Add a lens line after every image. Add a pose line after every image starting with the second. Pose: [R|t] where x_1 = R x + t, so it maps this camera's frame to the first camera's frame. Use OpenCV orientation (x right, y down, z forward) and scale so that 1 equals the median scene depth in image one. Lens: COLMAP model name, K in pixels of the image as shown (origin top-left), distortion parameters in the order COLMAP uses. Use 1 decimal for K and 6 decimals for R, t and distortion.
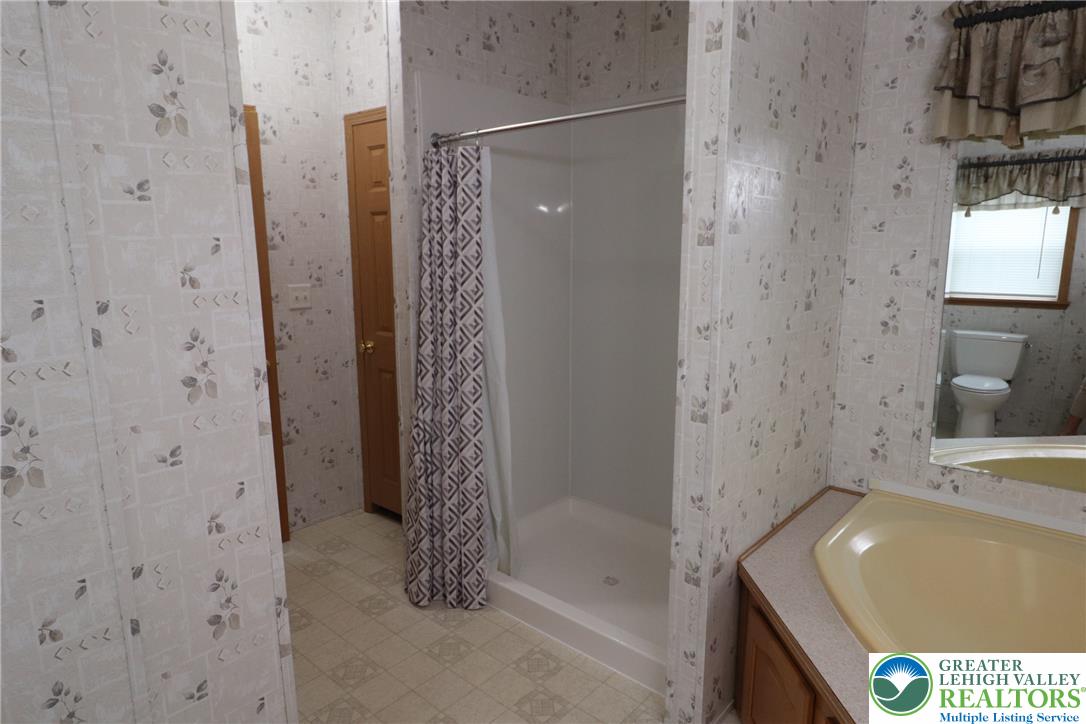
lens RADIAL K [[650.3, 0, 526.4], [0, 650.3, 357.9], [0, 0, 1]] dist [-0.006920, -0.004879]
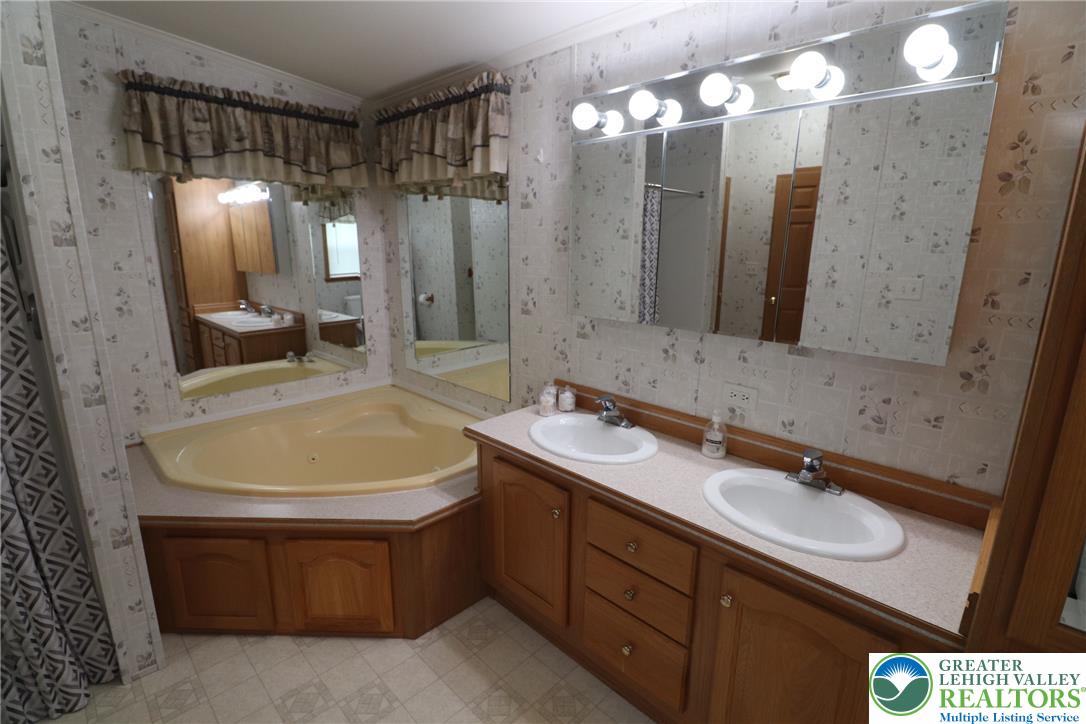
lens RADIAL K [[503.6, 0, 541.4], [0, 503.6, 357.7], [0, 0, 1]] dist [-0.009948, -0.008386]
pose [[0.031700, -0.210314, 0.977120, -0.481557], [0.168913, 0.964677, 0.202156, -0.021597], [-0.985121, 0.158640, 0.066105, 0.162060]]
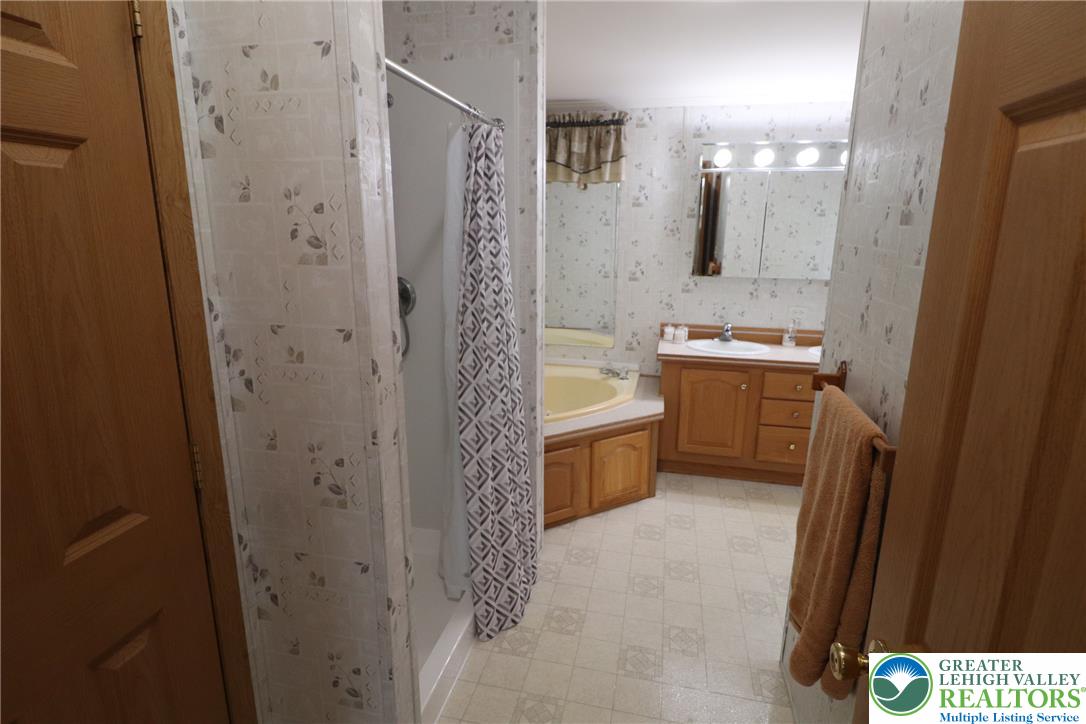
lens RADIAL K [[557.9, 0, 540.0], [0, 557.9, 361.4], [0, 0, 1]] dist [-0.008818, -0.006965]
pose [[-0.491617, -0.187285, 0.850433, -0.794052], [0.151356, 0.943357, 0.295244, -0.236796], [-0.857557, 0.273865, -0.435424, 1.450655]]
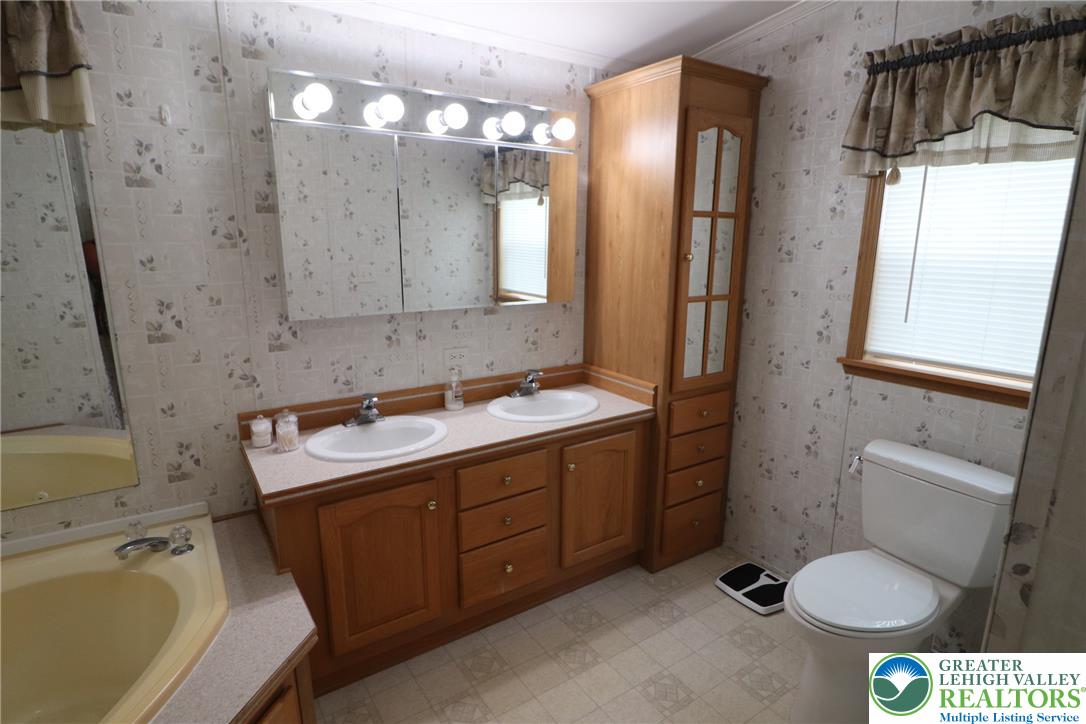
lens RADIAL K [[557.9, 0, 536.1], [0, 557.9, 361.3], [0, 0, 1]] dist [-0.008818, -0.006965]
pose [[-0.972521, -0.031244, 0.230708, -0.083140], [0.057957, 0.927268, 0.369886, -0.156083], [-0.225485, 0.373093, -0.899977, 0.958413]]
